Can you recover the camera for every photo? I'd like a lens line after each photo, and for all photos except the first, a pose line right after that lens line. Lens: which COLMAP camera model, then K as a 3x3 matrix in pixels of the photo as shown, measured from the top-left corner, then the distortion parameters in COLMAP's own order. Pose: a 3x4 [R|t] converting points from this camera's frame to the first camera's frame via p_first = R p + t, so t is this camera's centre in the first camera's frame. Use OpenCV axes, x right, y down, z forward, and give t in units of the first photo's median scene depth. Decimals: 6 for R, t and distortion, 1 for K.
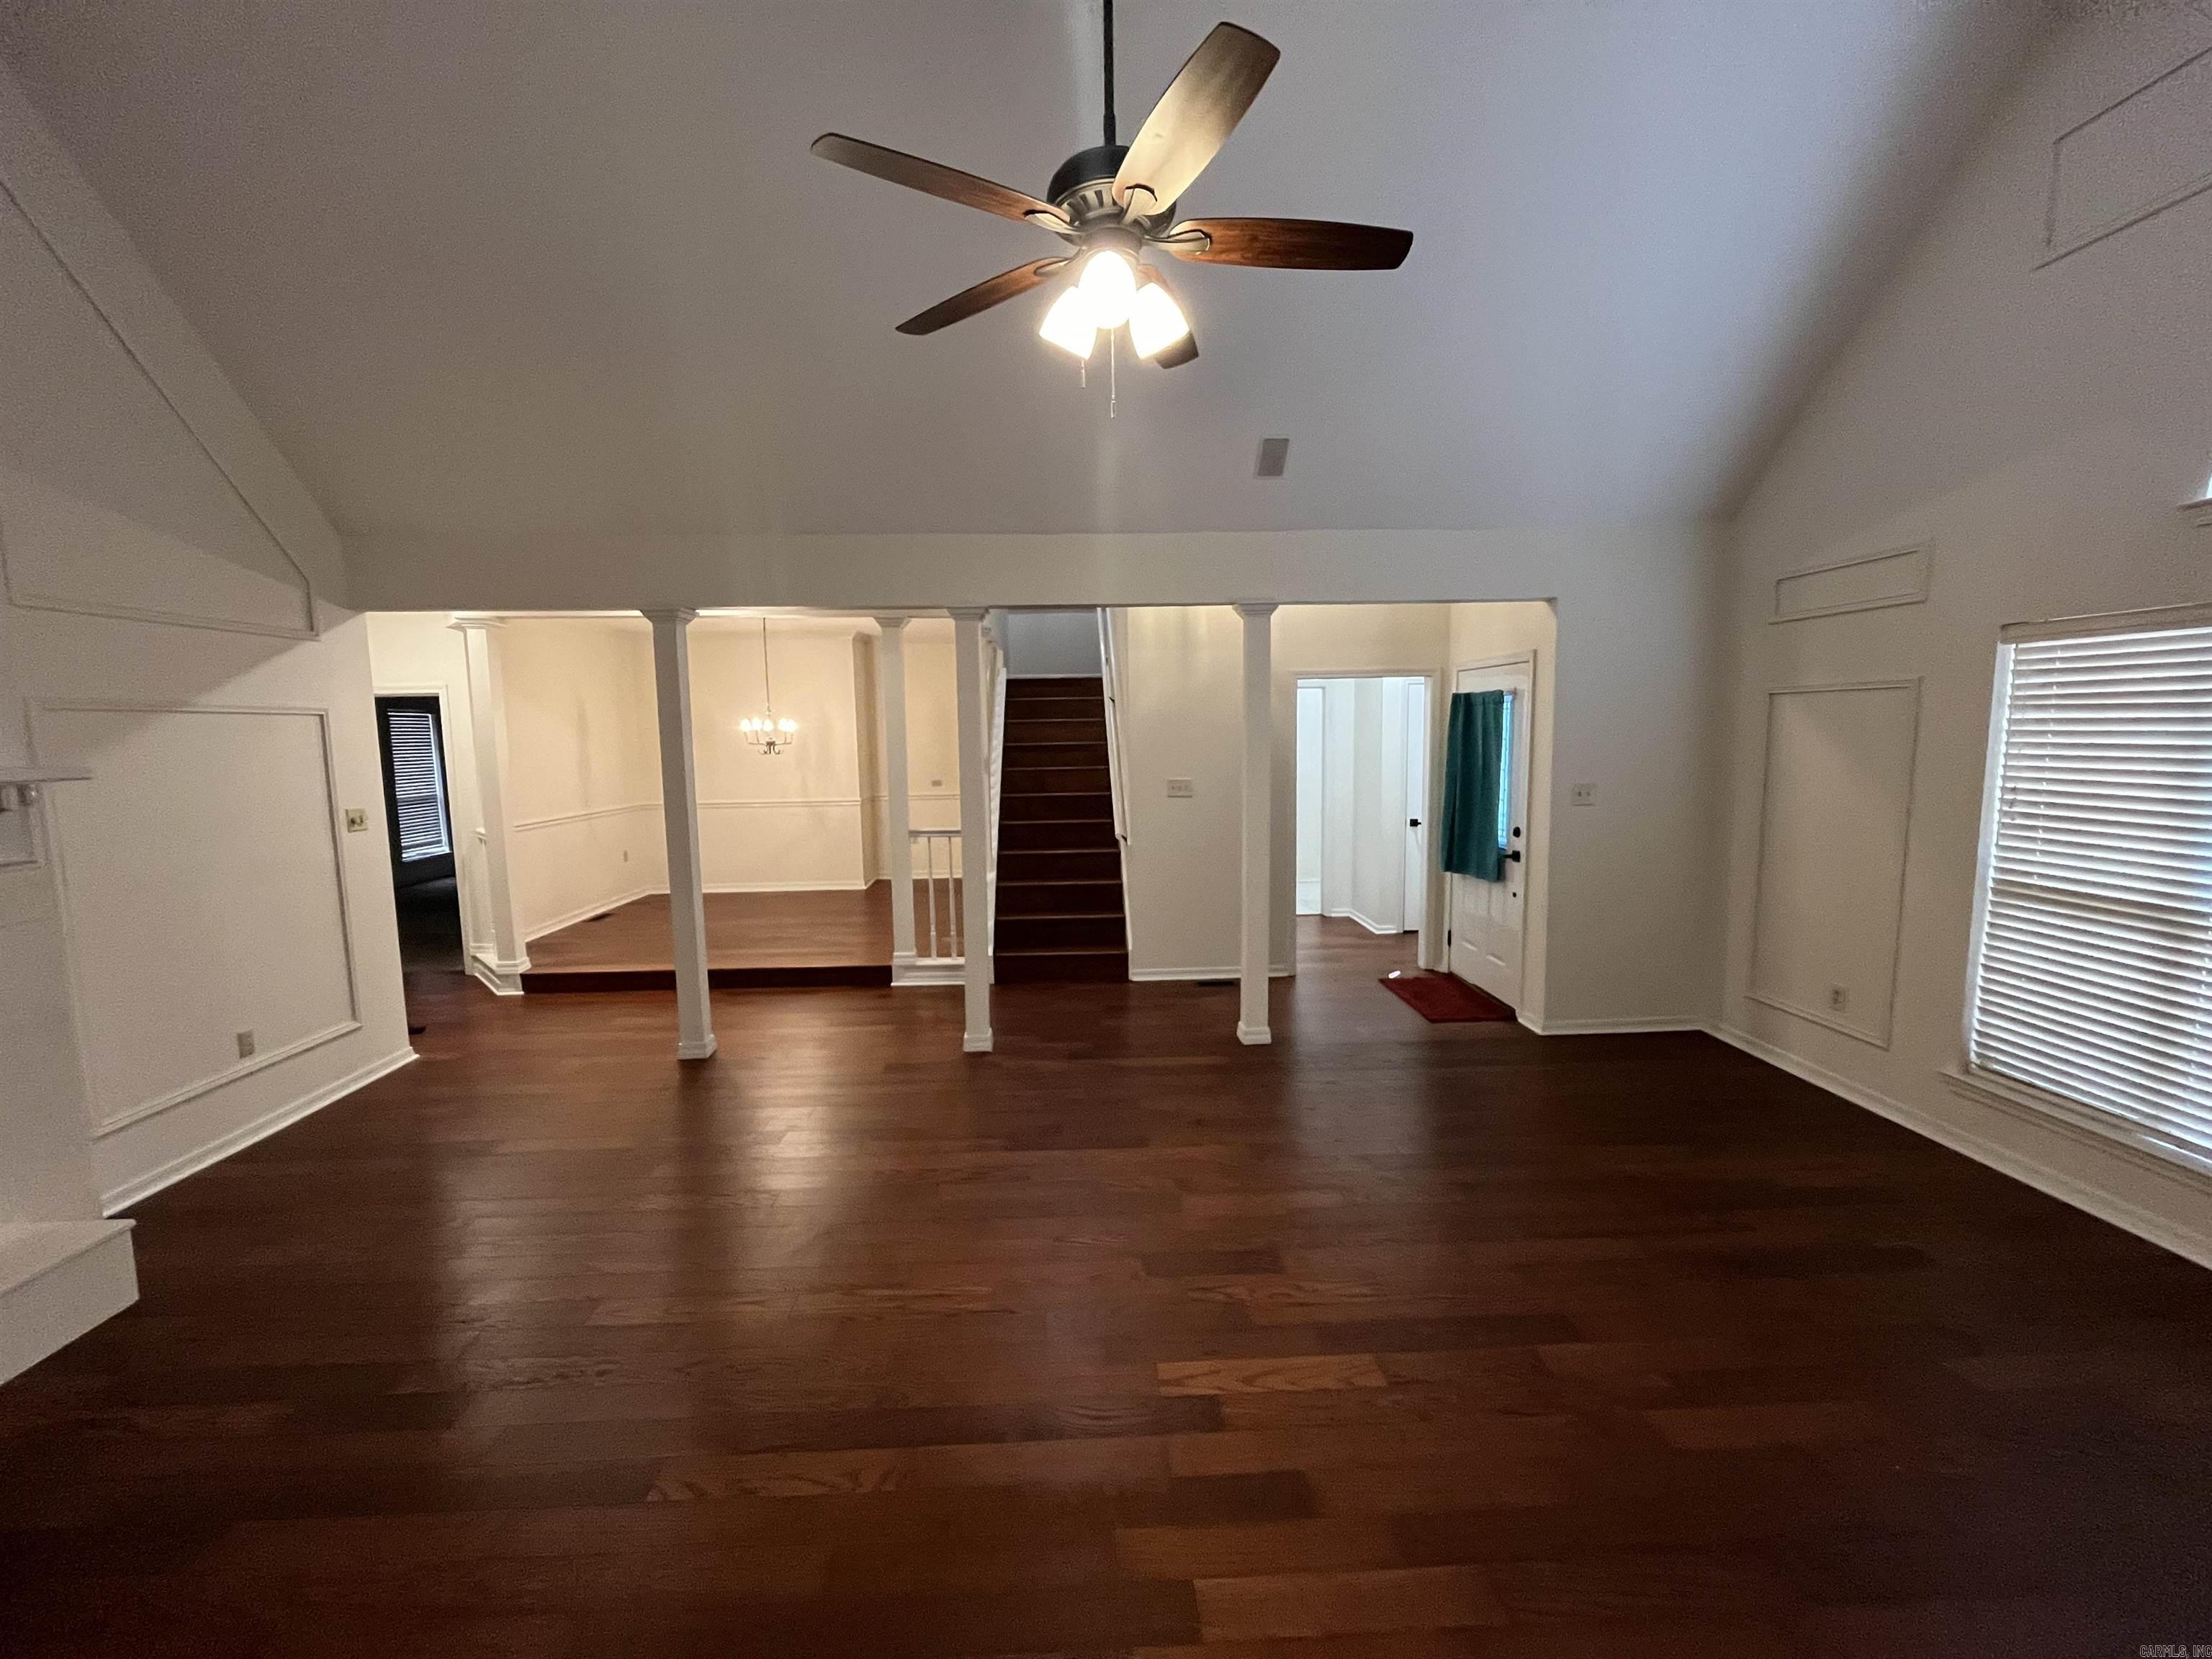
lens RADIAL K [[893.0, 0, 1107.5], [0, 893.0, 825.8], [0, 0, 1]] dist [-0.002644, -0.000229]
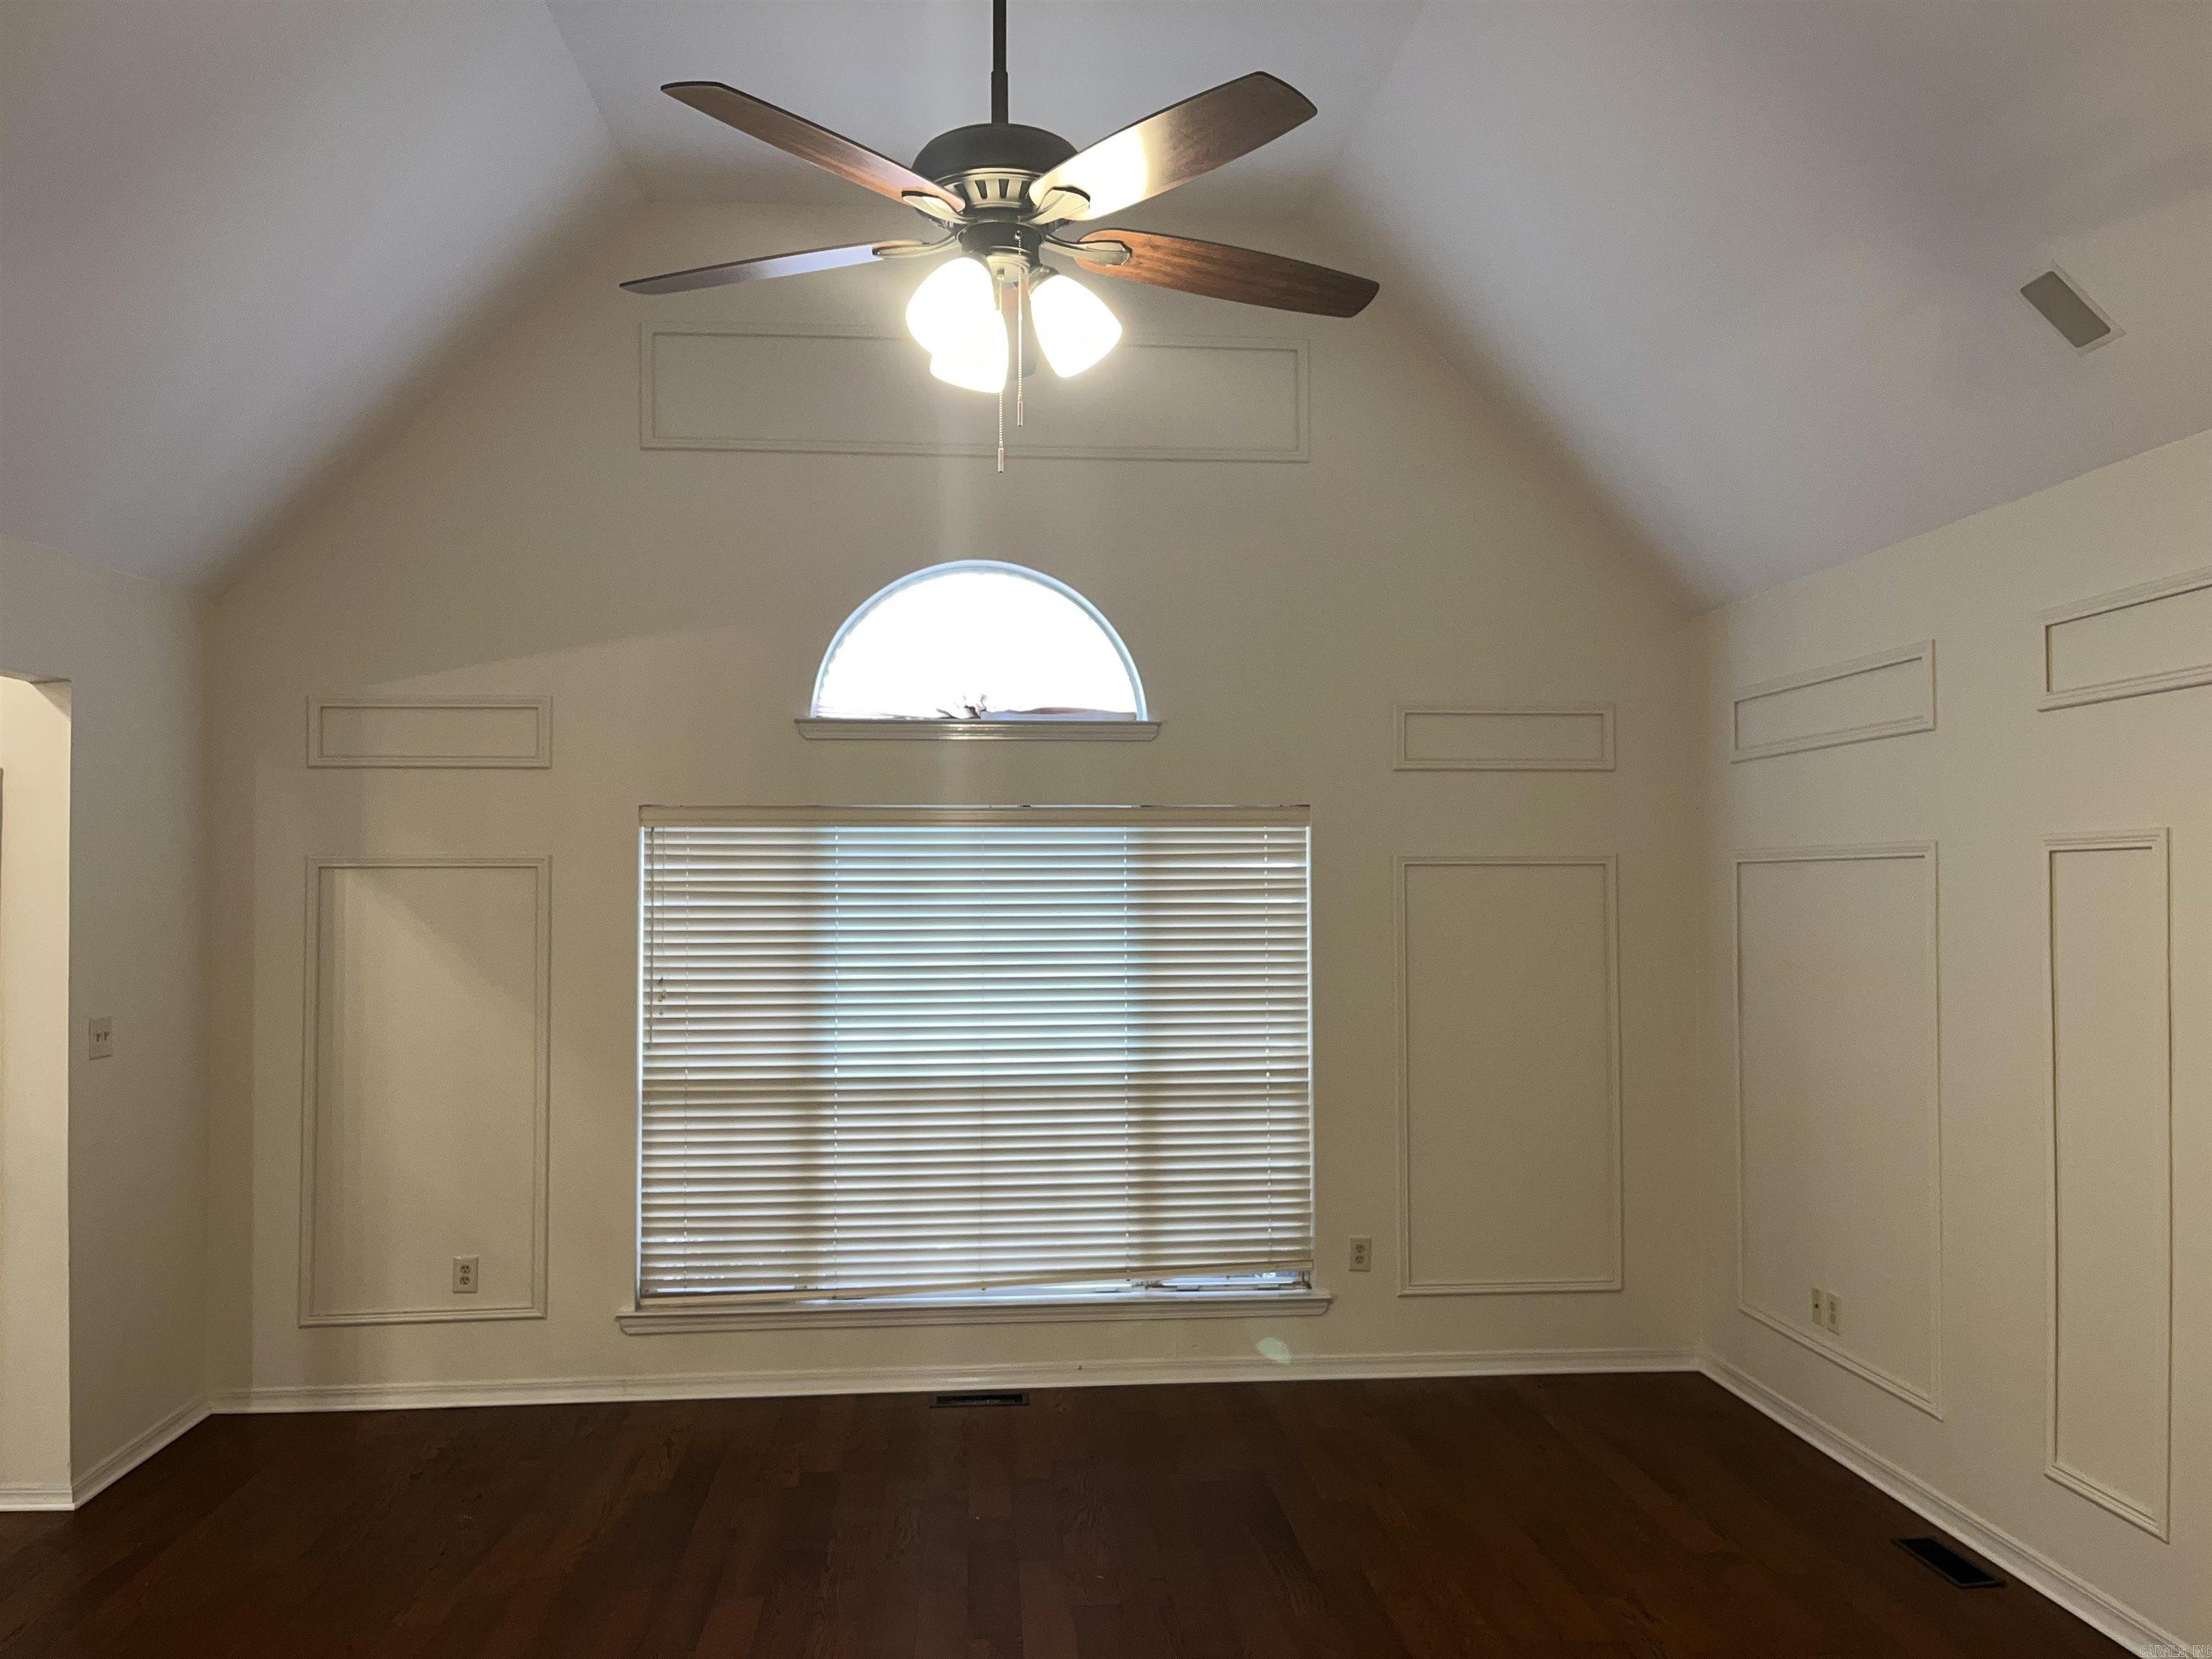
lens RADIAL K [[1671.7, 0, 1107.6], [0, 1671.7, 838.4], [0, 0, 1]] dist [0.036397, -0.031445]
pose [[-0.052262, 0.053277, 0.997211, -0.766009], [0.106239, 0.993206, -0.047495, -0.056279], [-0.992966, 0.103460, -0.057568, 0.616376]]
